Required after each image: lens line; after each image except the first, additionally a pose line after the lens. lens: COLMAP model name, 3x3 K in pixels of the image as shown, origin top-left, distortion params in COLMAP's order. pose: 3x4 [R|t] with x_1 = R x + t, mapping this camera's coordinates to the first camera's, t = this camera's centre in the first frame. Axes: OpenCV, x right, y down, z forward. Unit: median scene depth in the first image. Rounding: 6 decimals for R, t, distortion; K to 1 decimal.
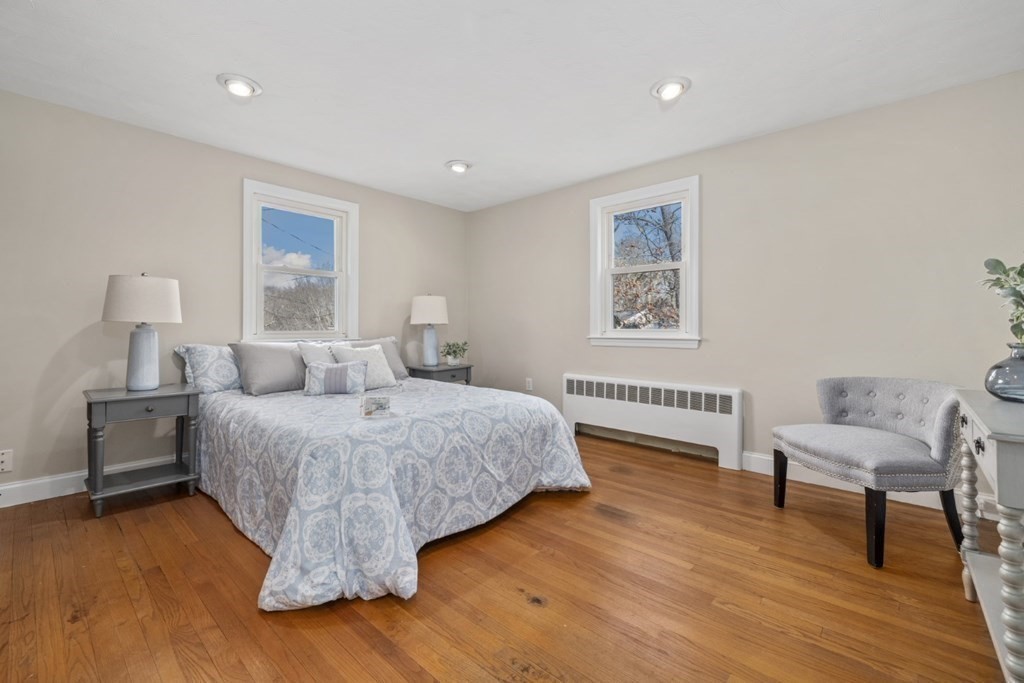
lens RADIAL K [[433.6, 0, 506.8], [0, 433.6, 326.0], [0, 0, 1]] dist [-0.001104, -0.000160]
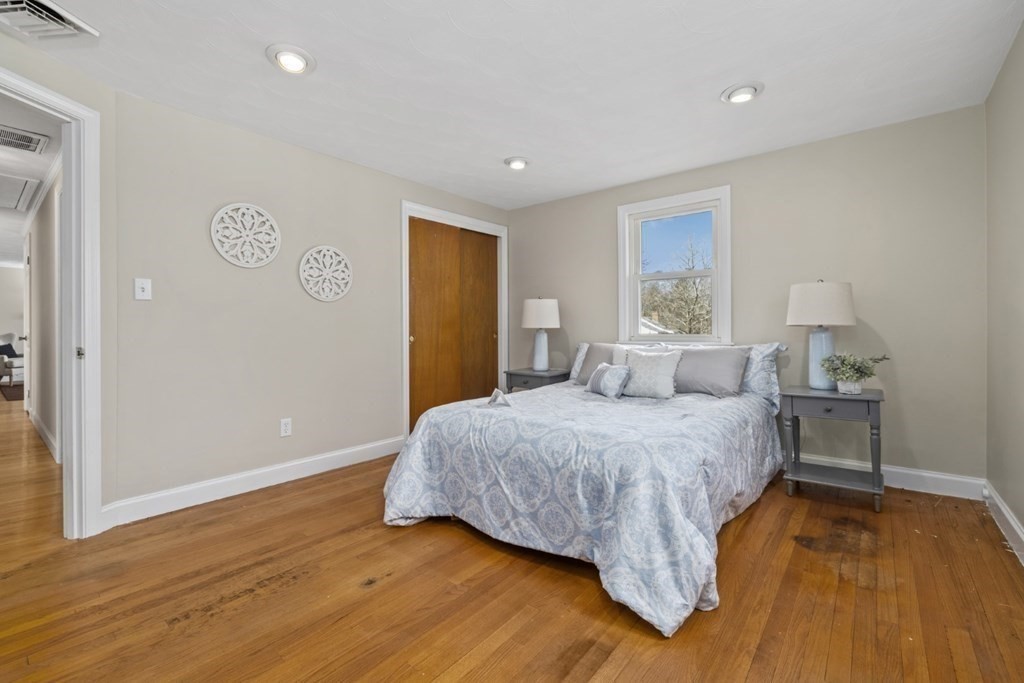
lens RADIAL K [[438.0, 0, 514.6], [0, 438.0, 335.5], [0, 0, 1]] dist [-0.000227, -0.000030]
pose [[0.051857, 0.007176, -0.998629, 0.833448], [0.006569, 0.999950, 0.007527, 0.004562], [0.998633, -0.006950, 0.051807, 0.922741]]
